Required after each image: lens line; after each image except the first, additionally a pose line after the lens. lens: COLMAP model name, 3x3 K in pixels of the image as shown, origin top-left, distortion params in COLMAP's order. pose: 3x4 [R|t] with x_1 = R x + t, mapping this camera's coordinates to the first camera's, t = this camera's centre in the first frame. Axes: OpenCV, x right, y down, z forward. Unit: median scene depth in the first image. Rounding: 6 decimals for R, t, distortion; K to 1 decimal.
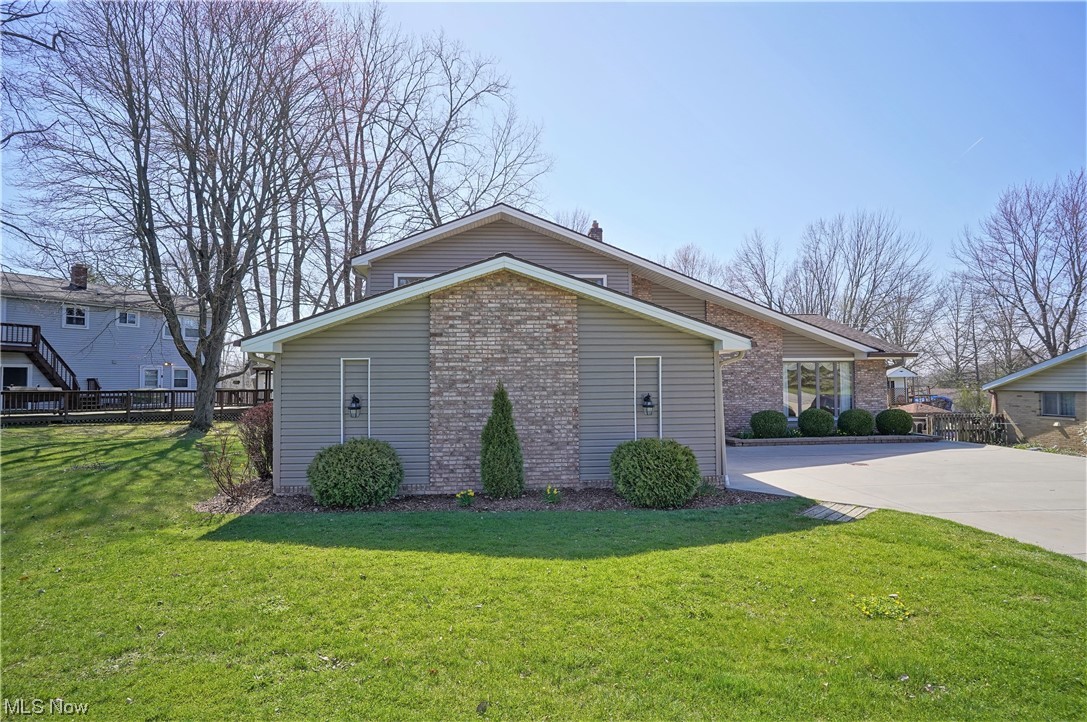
lens RADIAL K [[562.8, 0, 543.2], [0, 562.8, 367.4], [0, 0, 1]] dist [-0.047975, 0.000485]
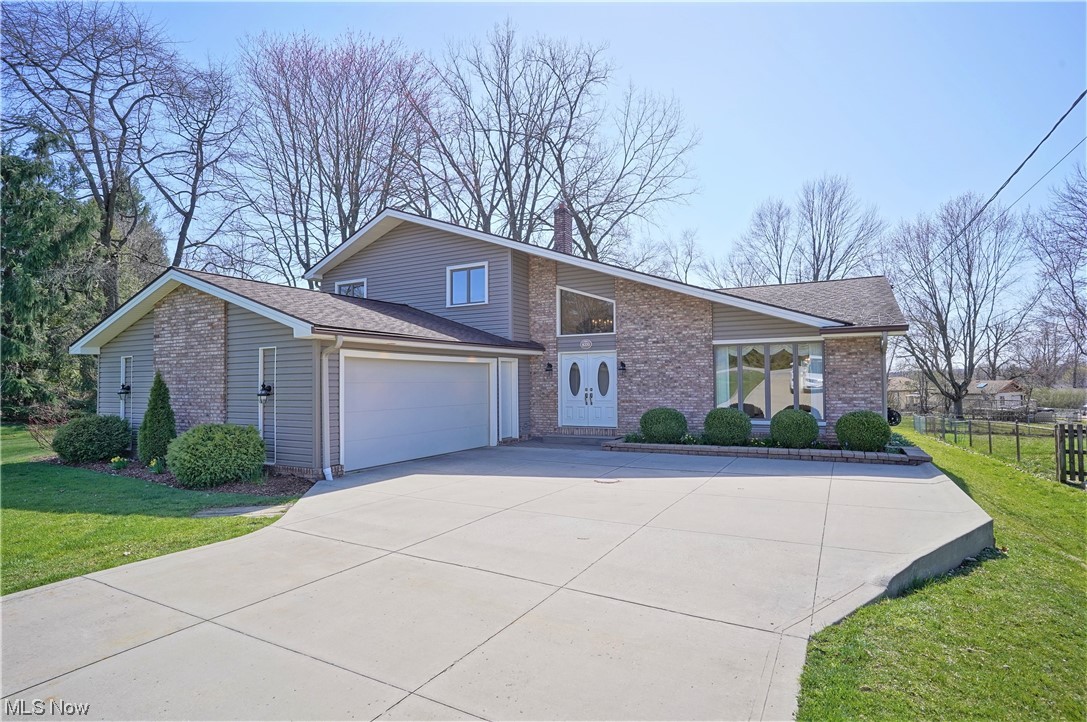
lens RADIAL K [[562.8, 0, 543.2], [0, 562.8, 367.4], [0, 0, 1]] dist [-0.047975, 0.000485]
pose [[0.838290, -0.014693, -0.545027, 0.666816], [0.018566, 0.999826, 0.001602, 0.014484], [0.544909, -0.011462, 0.838417, 0.233013]]
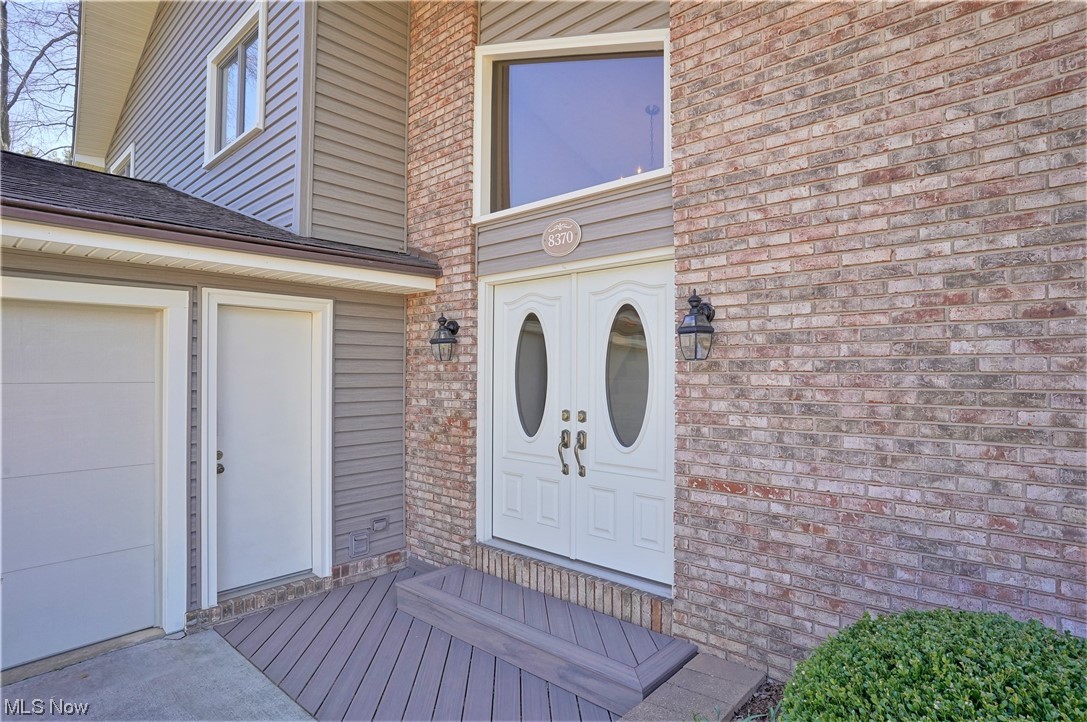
lens RADIAL K [[562.8, 0, 543.2], [0, 562.8, 367.4], [0, 0, 1]] dist [-0.047975, 0.000485]
pose [[0.687810, 0.003420, -0.725883, 0.400349], [0.013795, 0.999747, 0.017782, 0.028374], [0.725759, -0.022244, 0.687589, 0.849058]]
